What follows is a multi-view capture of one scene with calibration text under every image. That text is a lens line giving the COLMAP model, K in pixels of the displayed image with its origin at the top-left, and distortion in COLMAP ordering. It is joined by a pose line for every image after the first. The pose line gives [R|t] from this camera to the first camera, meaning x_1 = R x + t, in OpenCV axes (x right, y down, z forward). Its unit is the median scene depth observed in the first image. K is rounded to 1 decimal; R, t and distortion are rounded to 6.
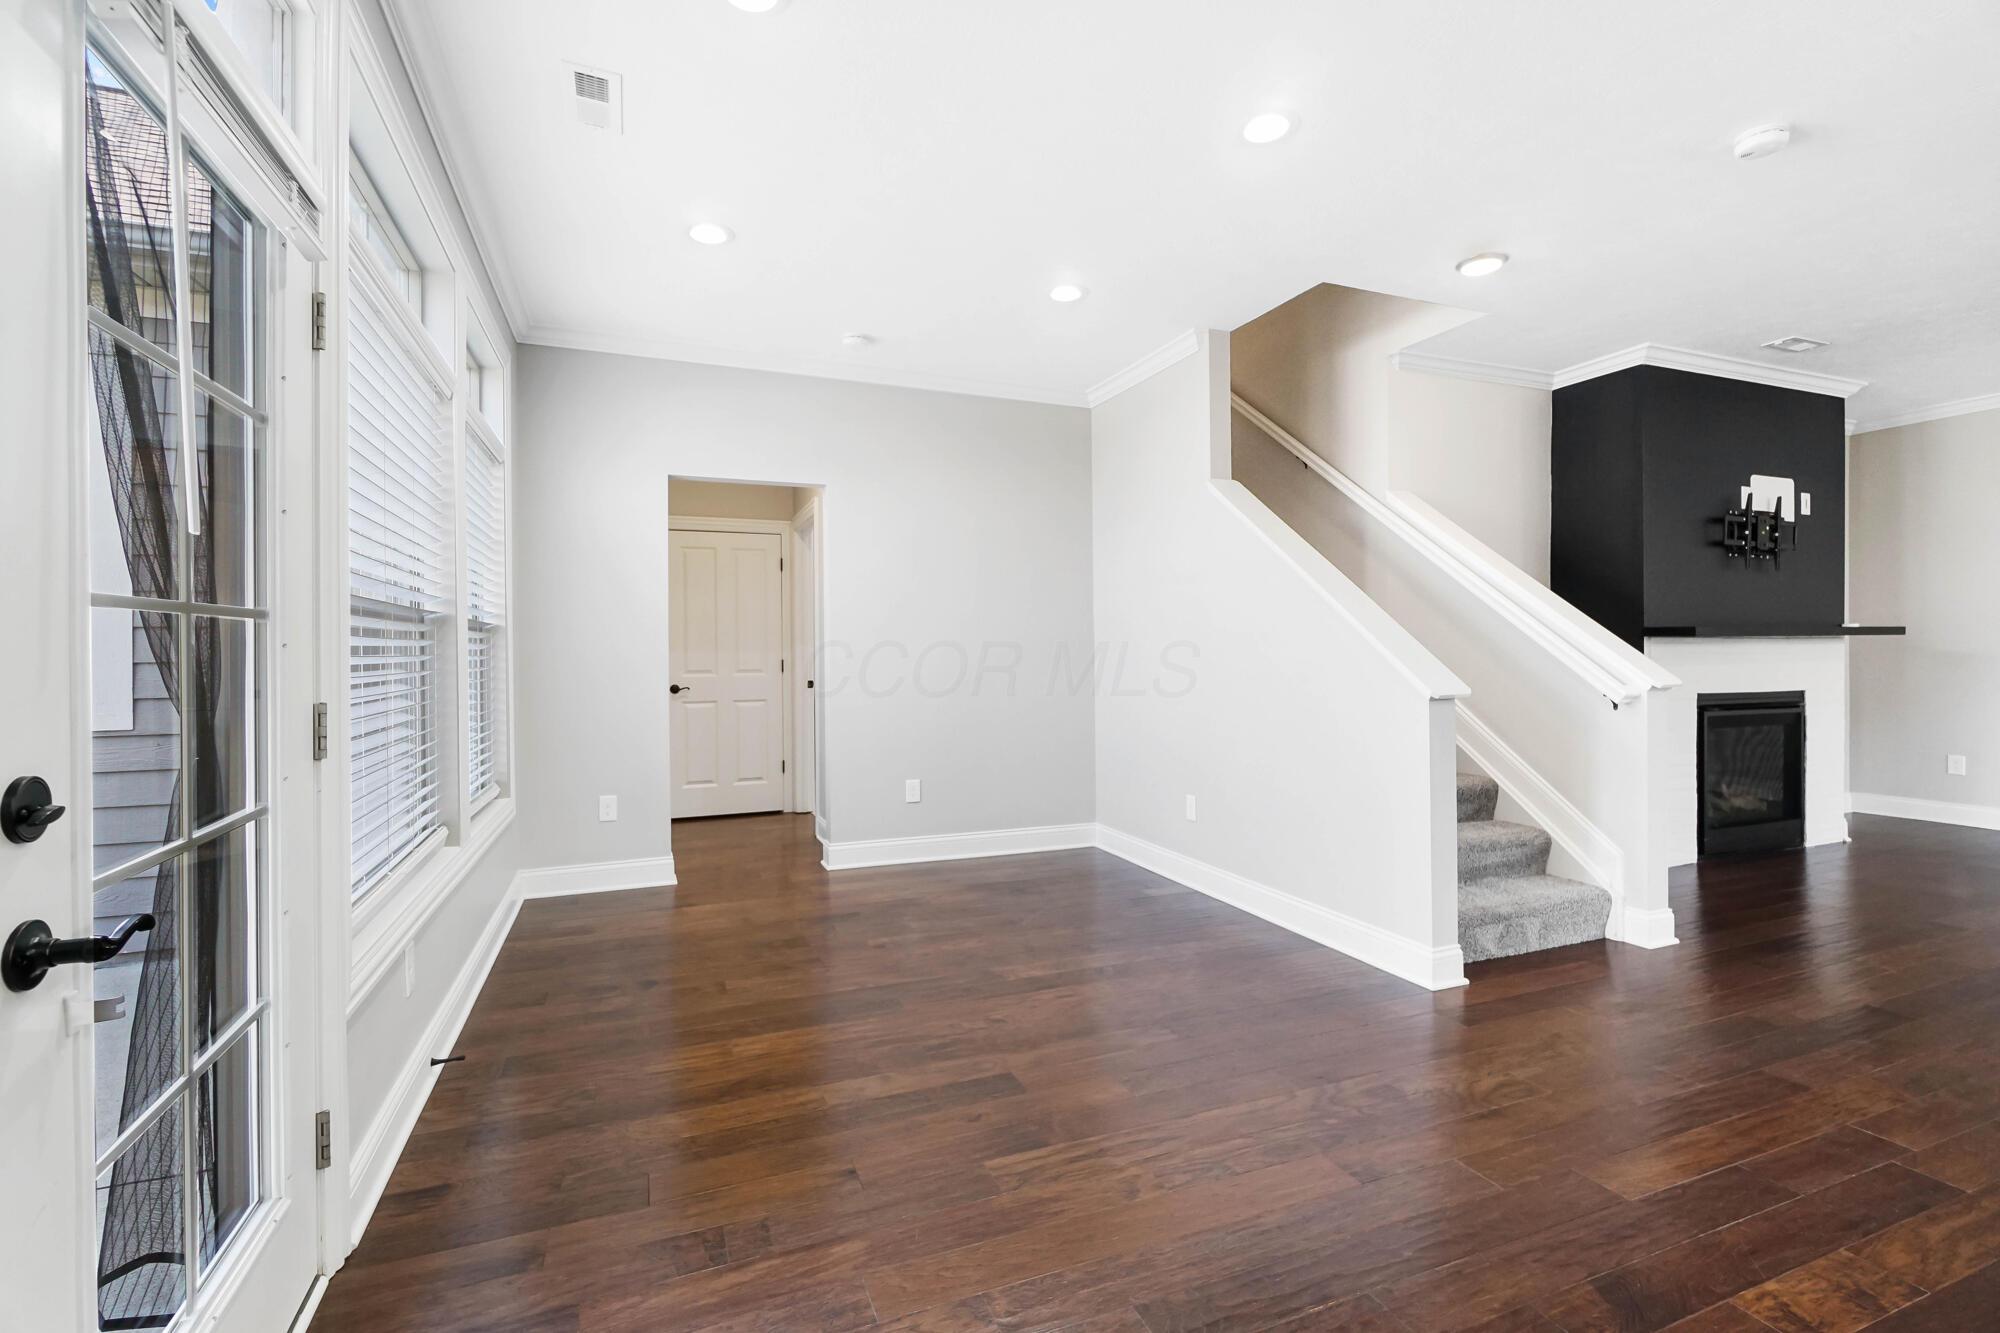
lens RADIAL K [[893.6, 0, 999.7], [0, 893.6, 652.7], [0, 0, 1]] dist [0.015510, -0.000200]
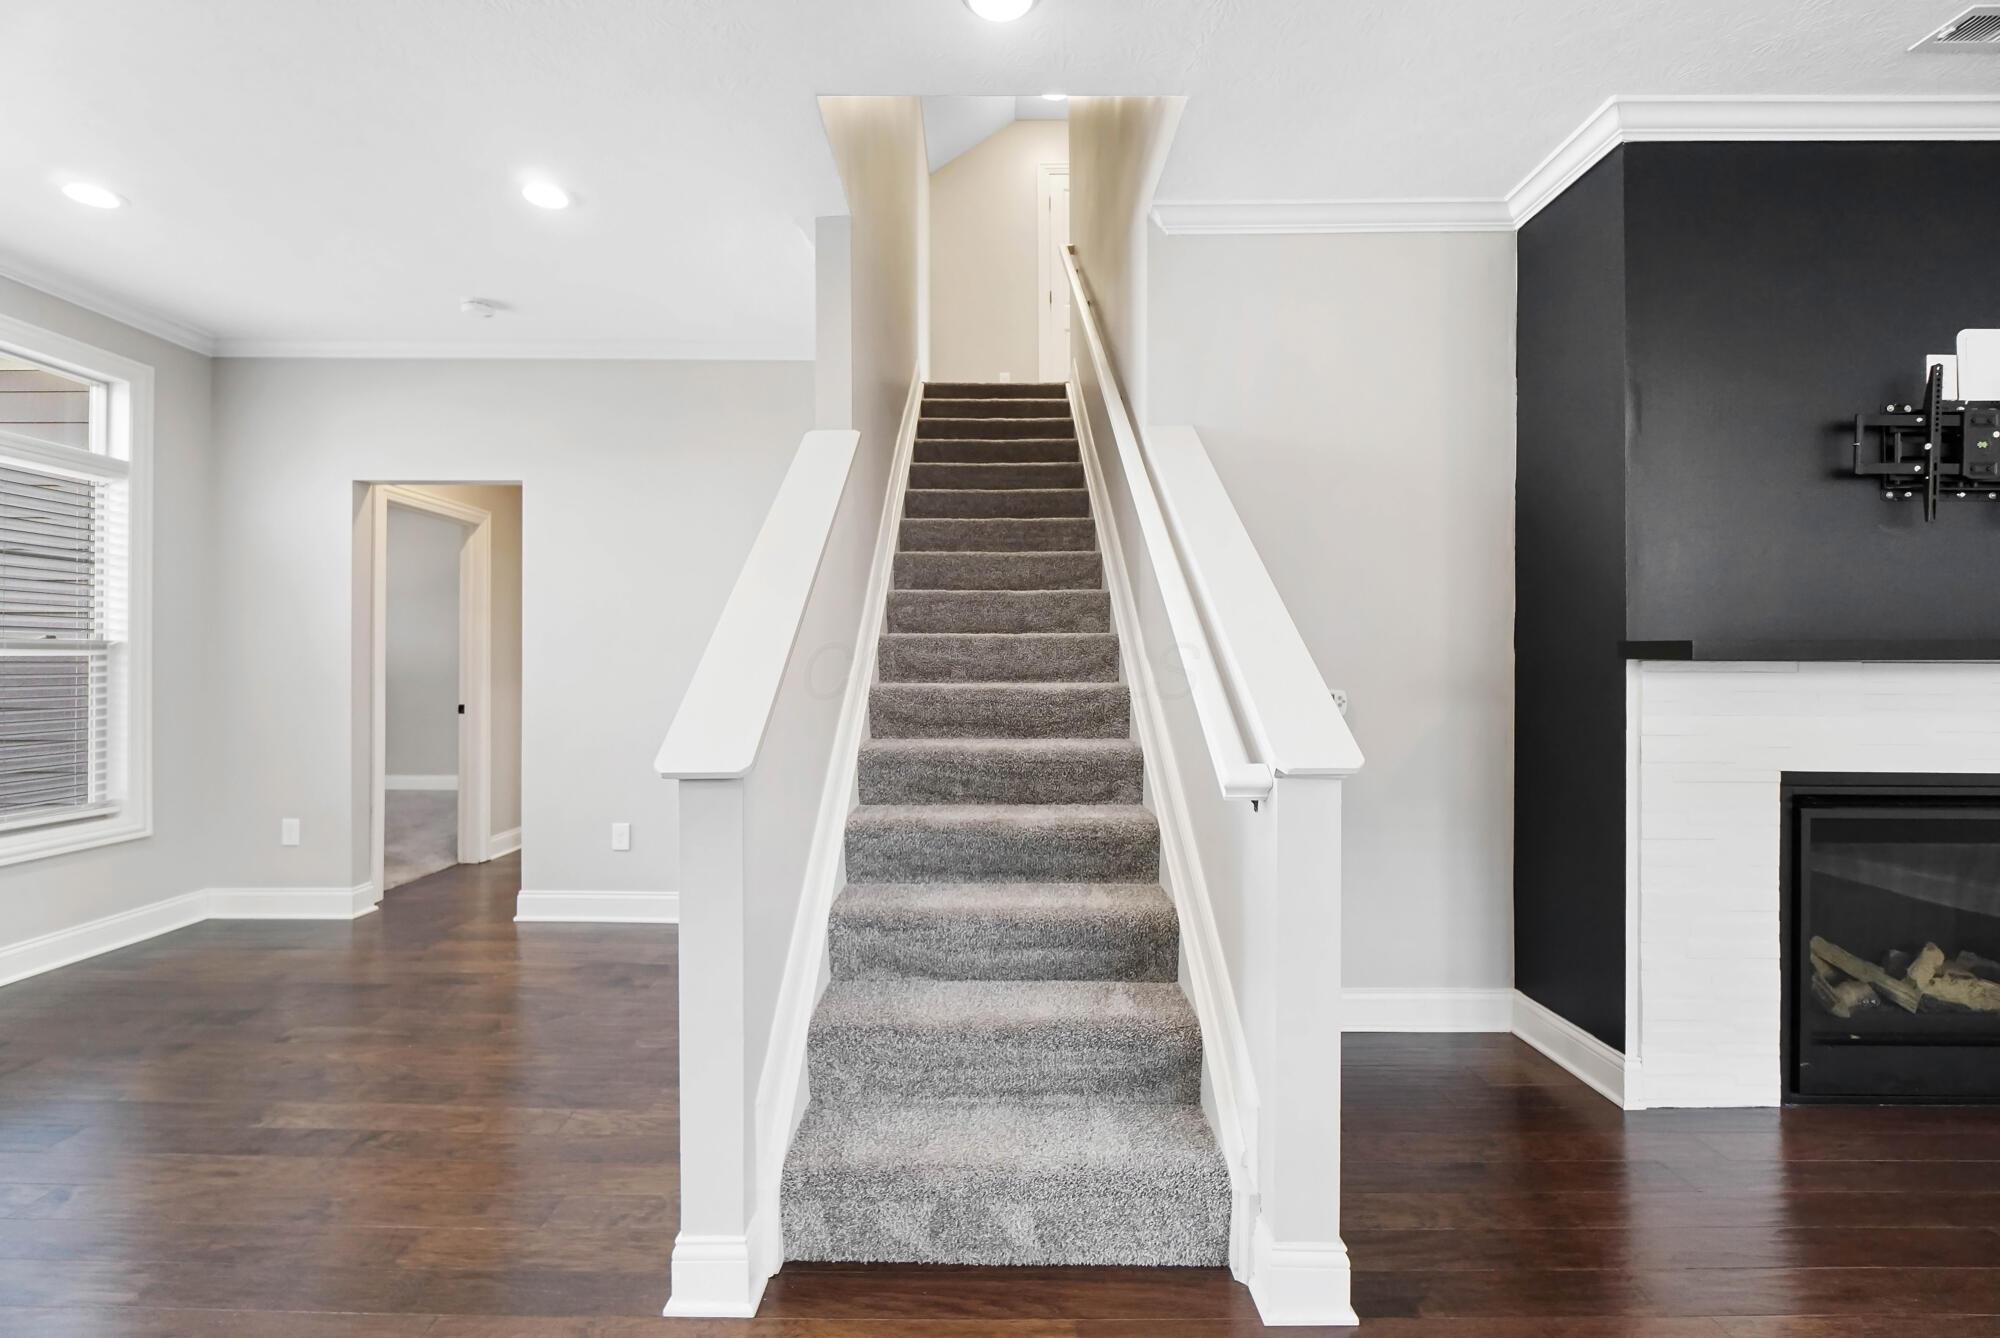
lens RADIAL K [[866.5, 0, 997.4], [0, 866.5, 668.3], [0, 0, 1]] dist [-0.001774, 0.000749]
pose [[0.924698, 0.008077, -0.380615, 0.558359], [-0.011067, 0.999923, -0.005668, -0.005211], [0.380540, 0.009453, 0.924716, 0.389148]]
